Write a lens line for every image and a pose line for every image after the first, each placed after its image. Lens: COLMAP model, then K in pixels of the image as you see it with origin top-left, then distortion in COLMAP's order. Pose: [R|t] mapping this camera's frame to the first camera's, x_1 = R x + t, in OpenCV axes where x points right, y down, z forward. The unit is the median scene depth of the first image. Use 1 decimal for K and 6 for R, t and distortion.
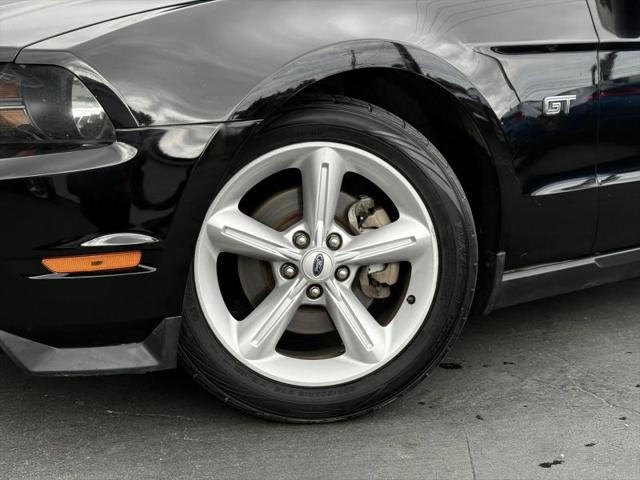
lens RADIAL K [[887.4, 0, 319.2], [0, 887.4, 236.1], [0, 0, 1]] dist [0.107902, 0.000000]
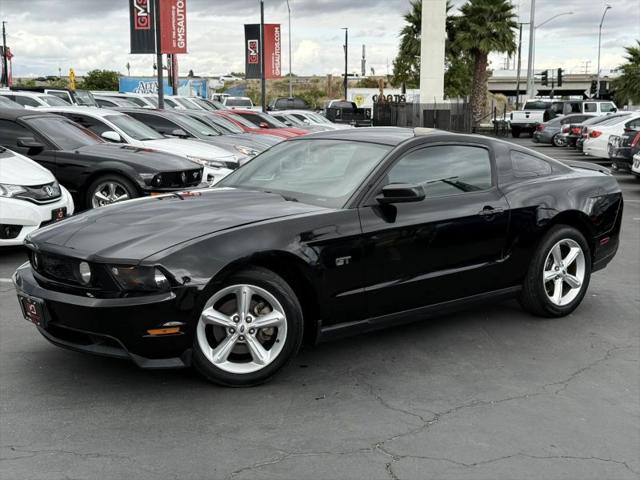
lens RADIAL K [[887.4, 0, 319.0], [0, 887.4, 238.6], [0, 0, 1]] dist [0.107902, 0.000000]
pose [[0.999948, 0.002042, 0.010017, 0.203512], [-0.002016, 0.999995, -0.002593, -0.234358], [-0.010022, 0.002572, 0.999946, -1.708196]]
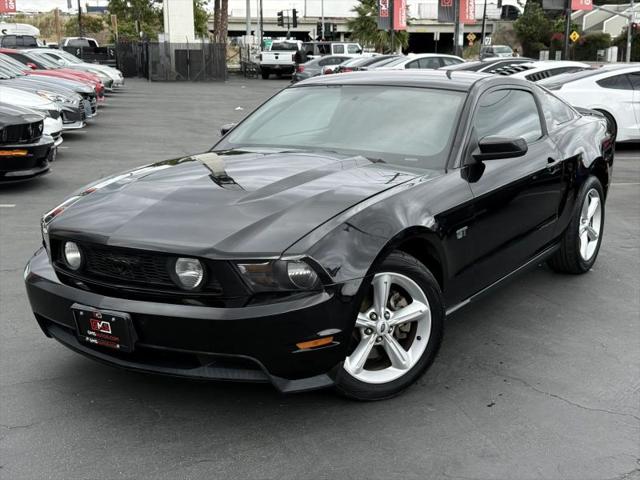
lens RADIAL K [[887.4, 0, 317.5], [0, 887.4, 239.2], [0, 0, 1]] dist [0.107902, 0.000000]
pose [[0.947269, -0.063856, 0.314012, -0.809463], [0.044295, 0.996629, 0.069048, -0.335593], [-0.317363, -0.051498, 0.946905, -0.980029]]
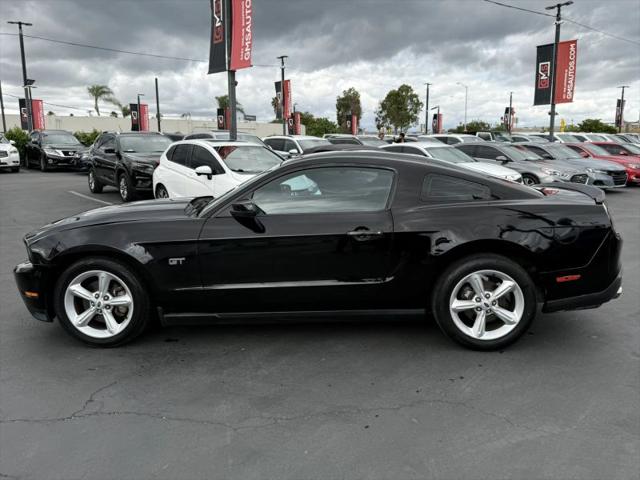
lens RADIAL K [[887.4, 0, 319.9], [0, 887.4, 240.9], [0, 0, 1]] dist [0.107902, 0.000000]
pose [[0.721265, 0.070875, -0.689024, 3.113550], [-0.085198, 0.996275, 0.013295, -0.344925], [0.687399, 0.049115, 0.724617, -1.030219]]
